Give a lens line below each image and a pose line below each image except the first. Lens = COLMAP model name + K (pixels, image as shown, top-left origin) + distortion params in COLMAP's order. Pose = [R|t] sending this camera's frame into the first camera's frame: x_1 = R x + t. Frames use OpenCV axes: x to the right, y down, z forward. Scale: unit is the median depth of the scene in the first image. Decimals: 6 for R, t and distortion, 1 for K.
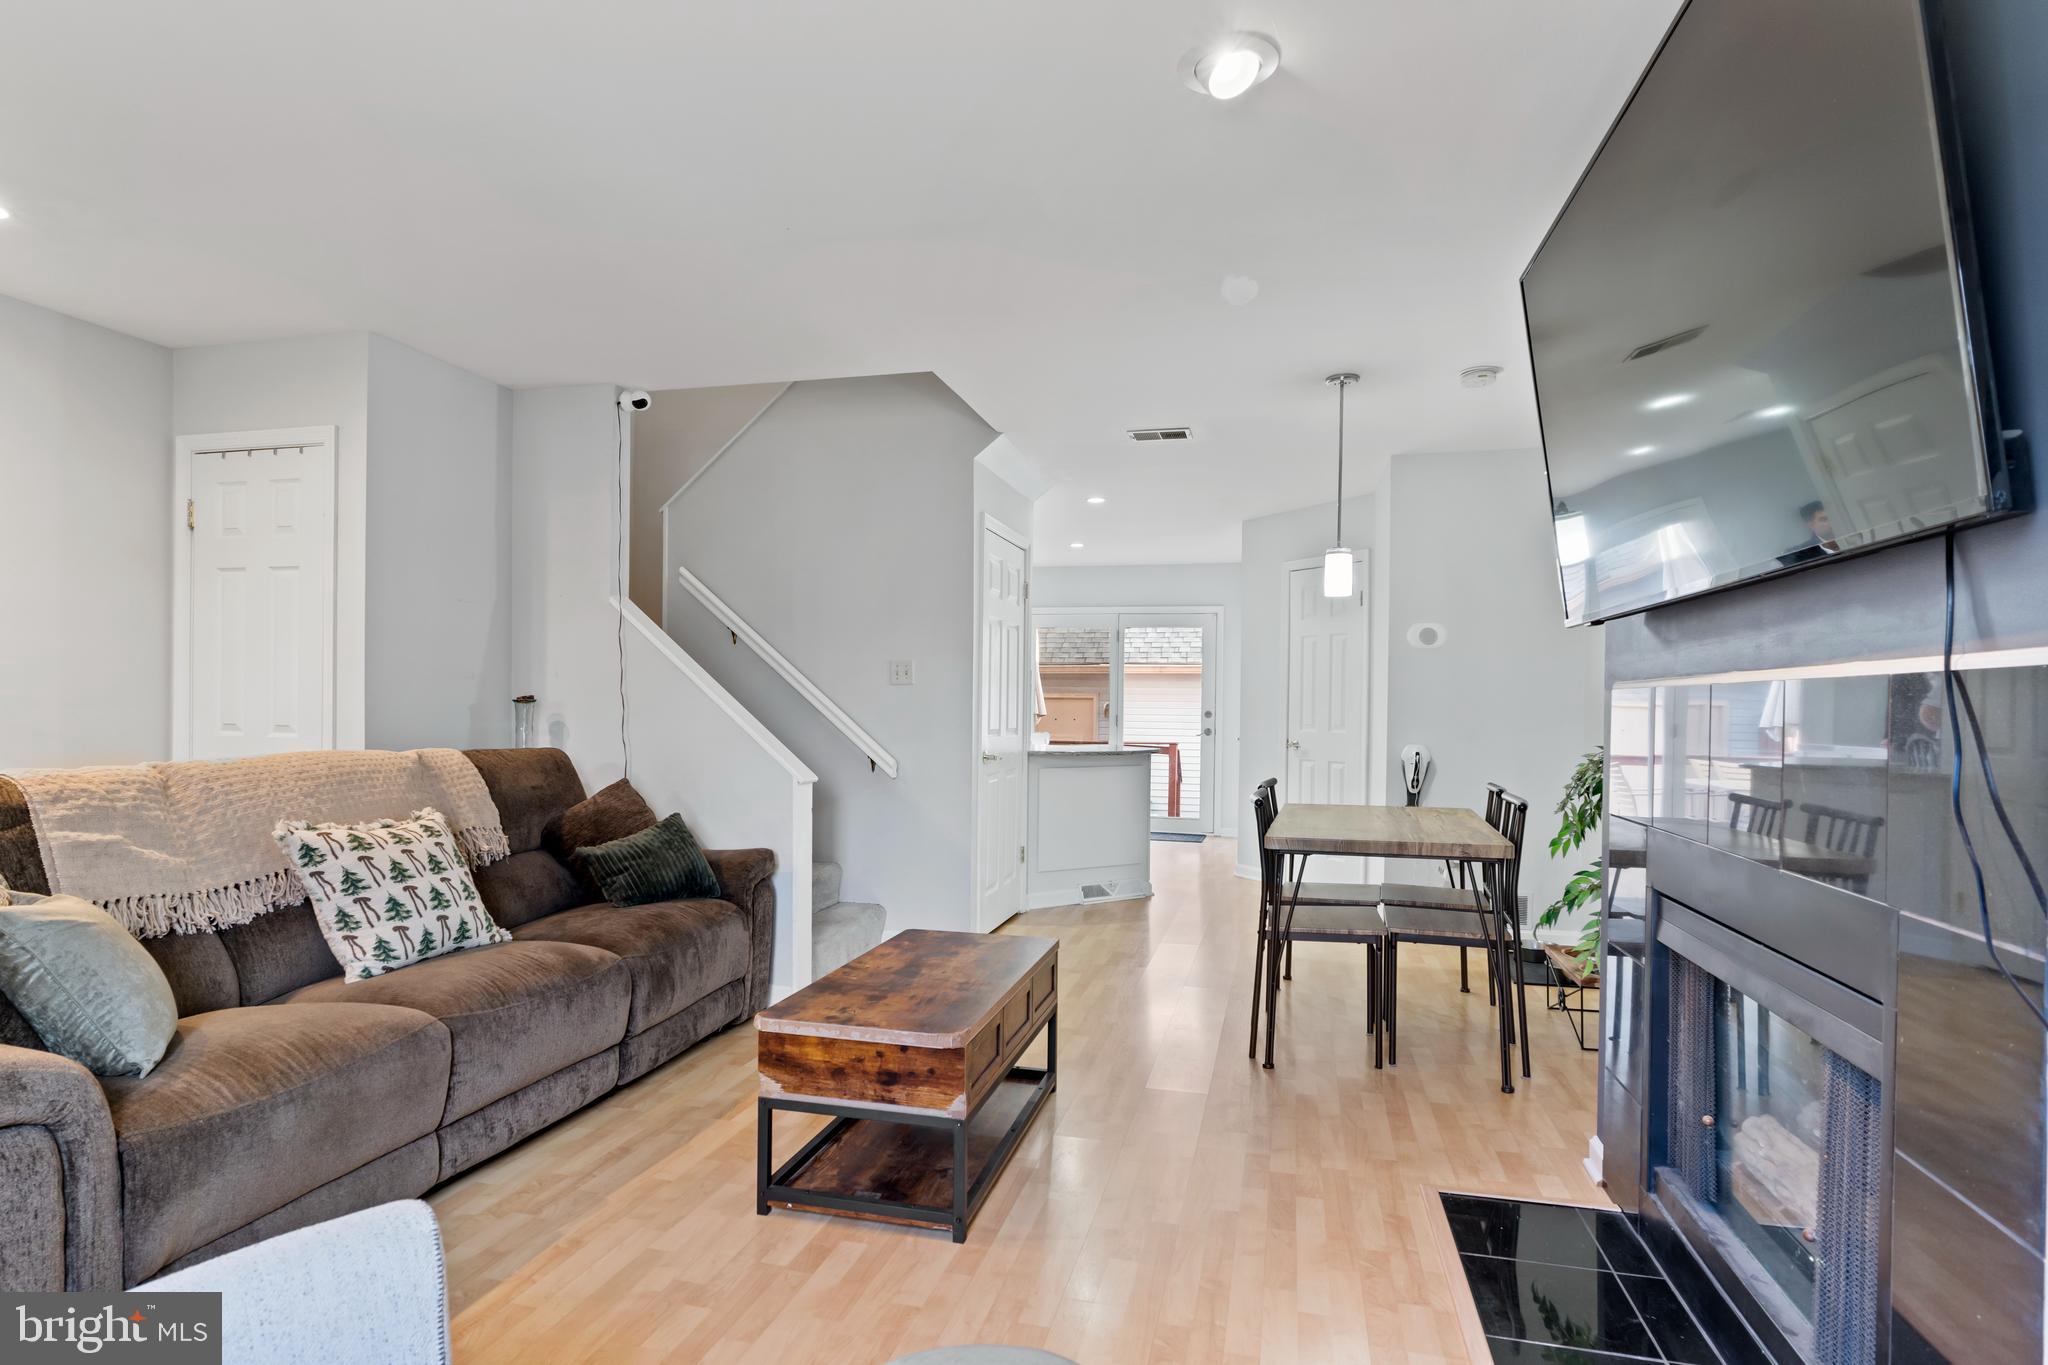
lens RADIAL K [[1066.1, 0, 1018.2], [0, 1066.1, 696.8], [0, 0, 1]] dist [-0.007755, -0.001680]
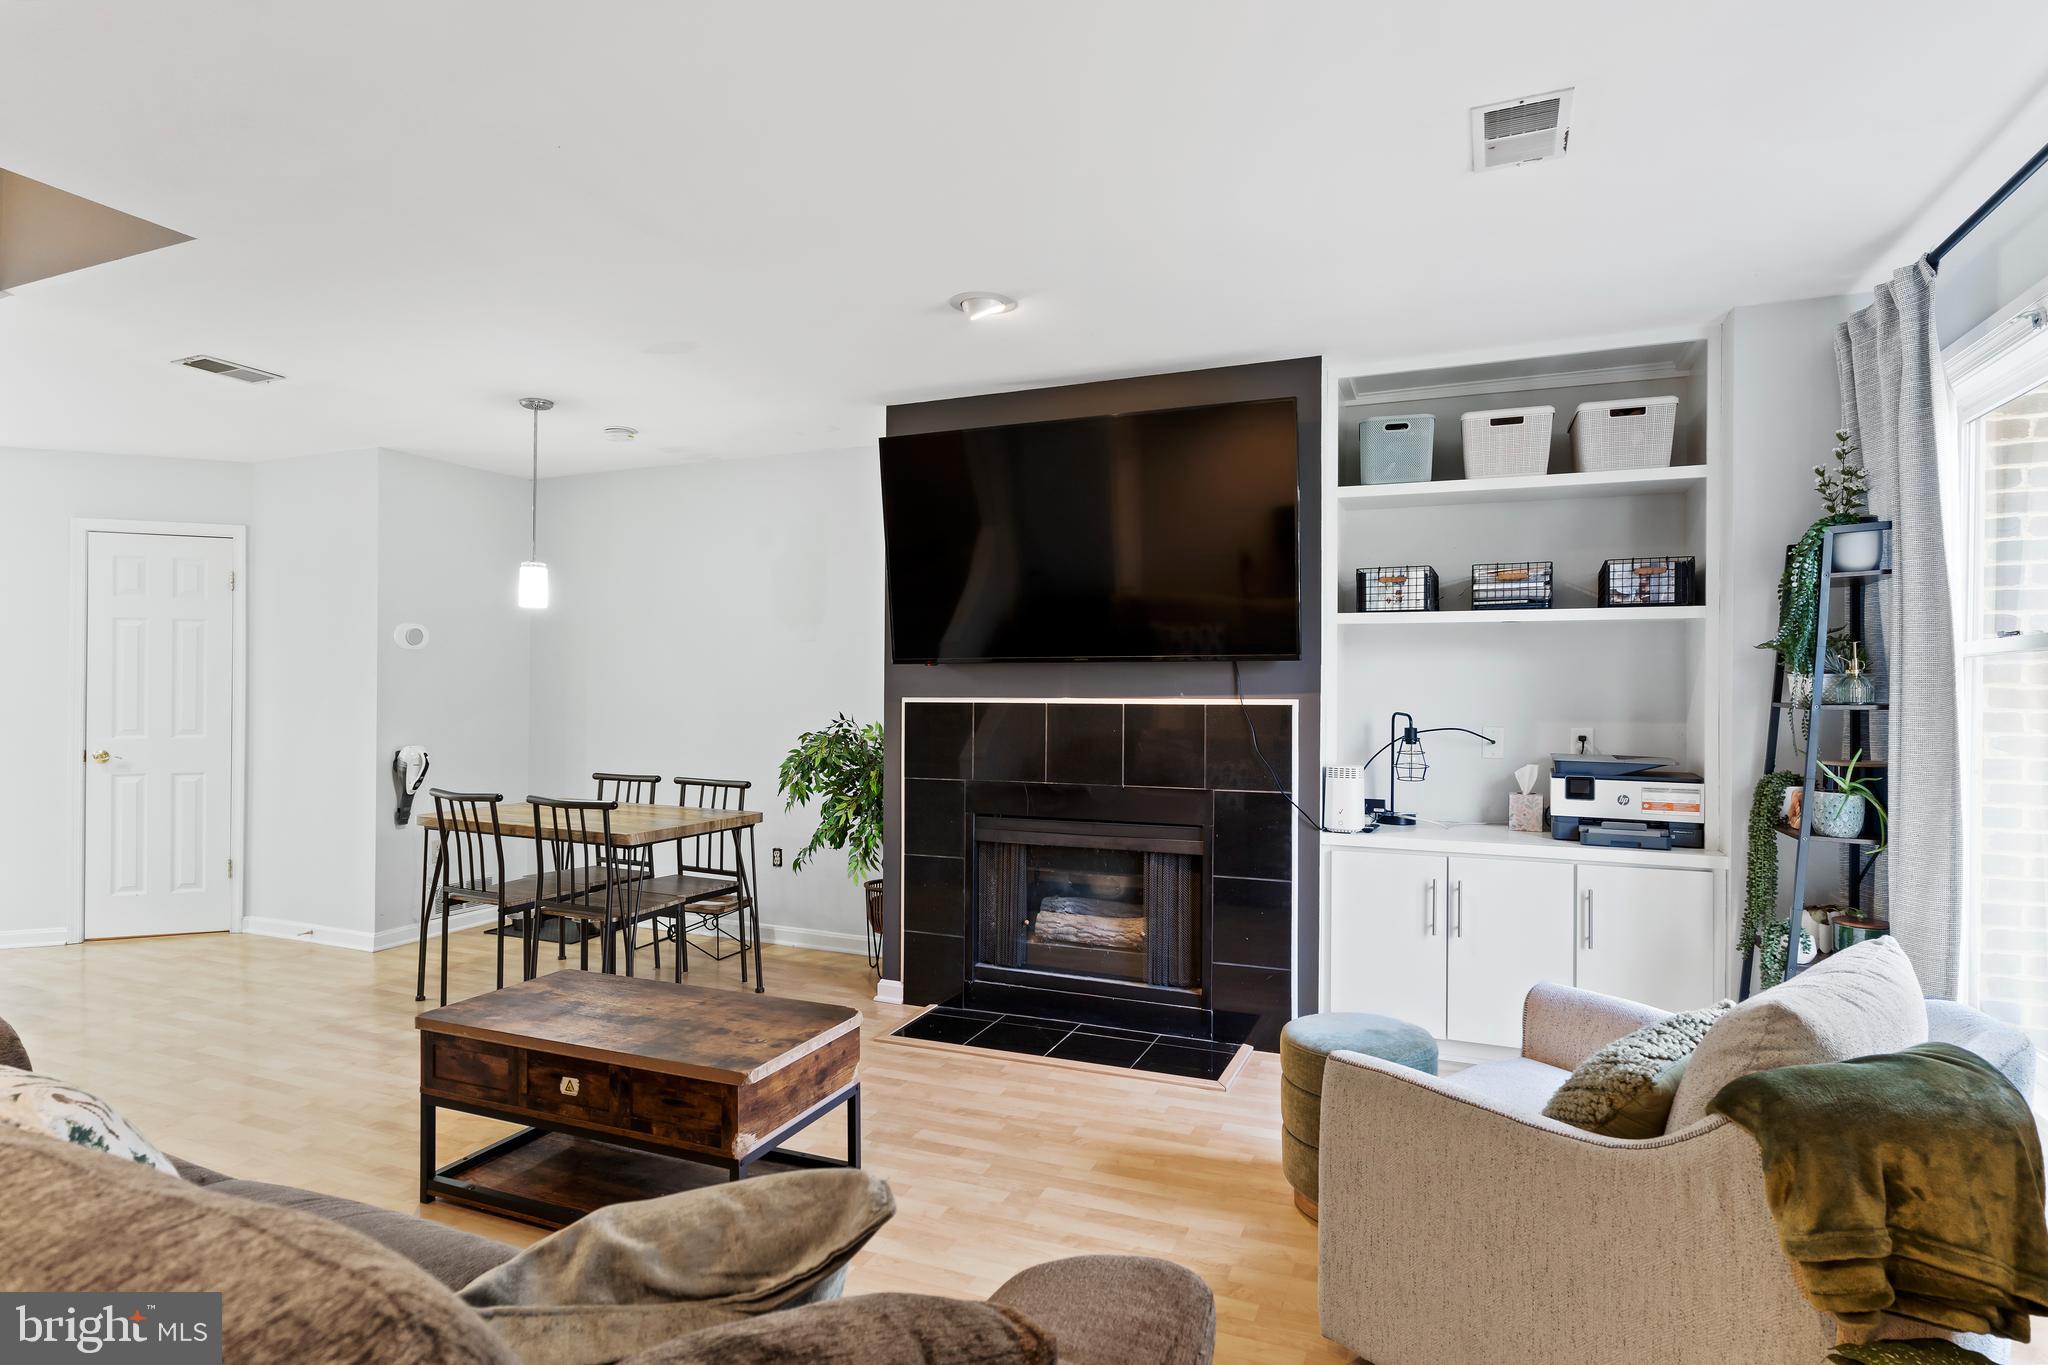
lens RADIAL K [[1066.1, 0, 1021.2], [0, 1066.1, 678.5], [0, 0, 1]] dist [-0.007755, -0.001680]
pose [[0.142990, 0.000572, 0.989724, -1.056183], [-0.005260, 0.999986, 0.000182, -0.041472], [-0.989710, -0.005232, 0.142991, 0.590266]]
